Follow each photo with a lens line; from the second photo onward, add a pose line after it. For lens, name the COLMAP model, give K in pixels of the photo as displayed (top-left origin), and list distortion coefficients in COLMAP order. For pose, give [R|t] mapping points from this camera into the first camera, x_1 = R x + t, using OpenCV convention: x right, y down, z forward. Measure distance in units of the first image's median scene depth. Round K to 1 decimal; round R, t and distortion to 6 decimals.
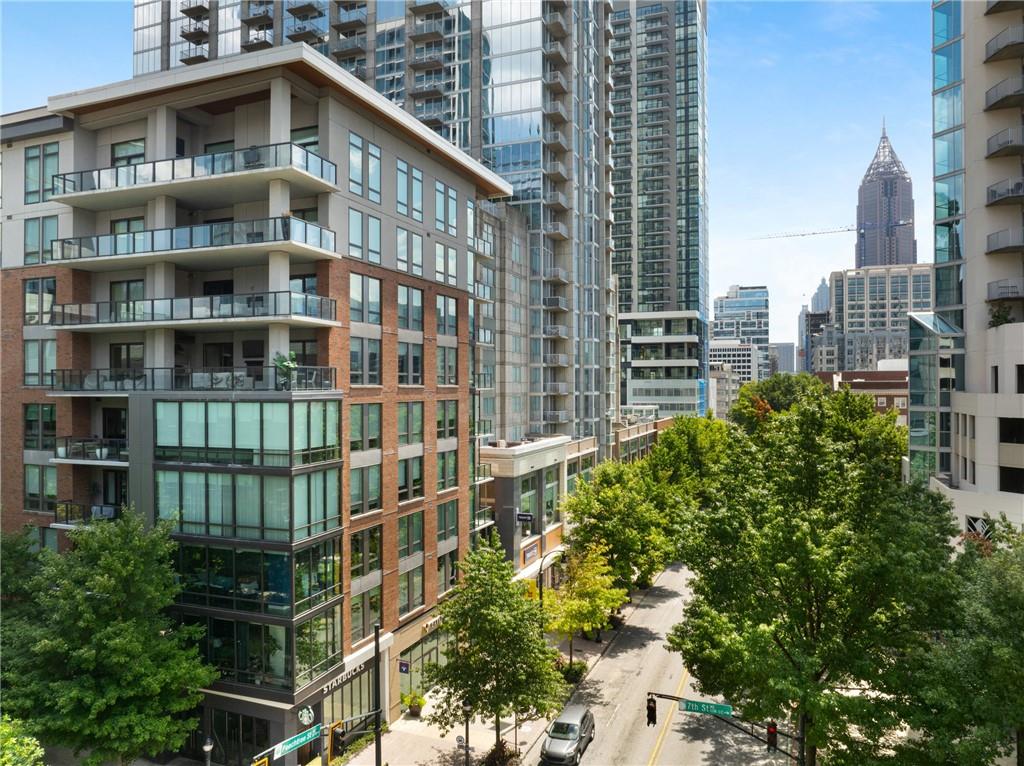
lens RADIAL K [[724.2, 0, 512.0], [0, 724.2, 383.0], [0, 0, 1]] dist [-0.001375, -0.002447]
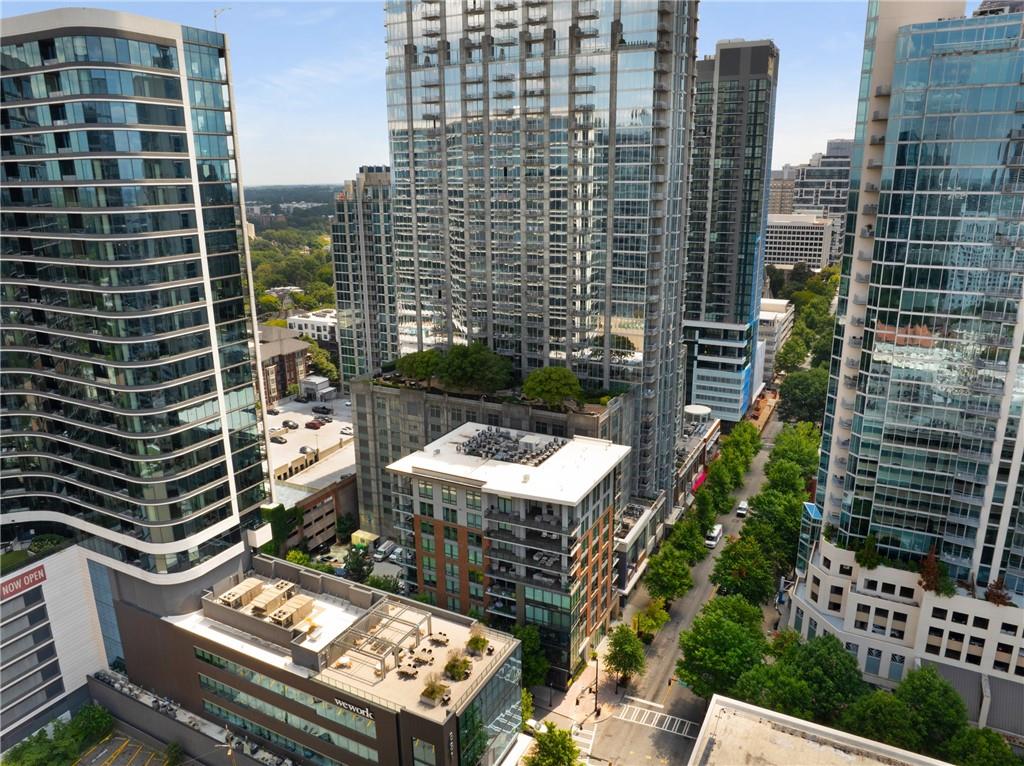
lens RADIAL K [[724.2, 0, 512.0], [0, 724.2, 383.0], [0, 0, 1]] dist [-0.001375, -0.002447]
pose [[0.994593, 0.016676, -0.102499, -0.048863], [0.012729, 0.960002, 0.279703, -0.373425], [0.103063, -0.279496, 0.954599, -0.394497]]
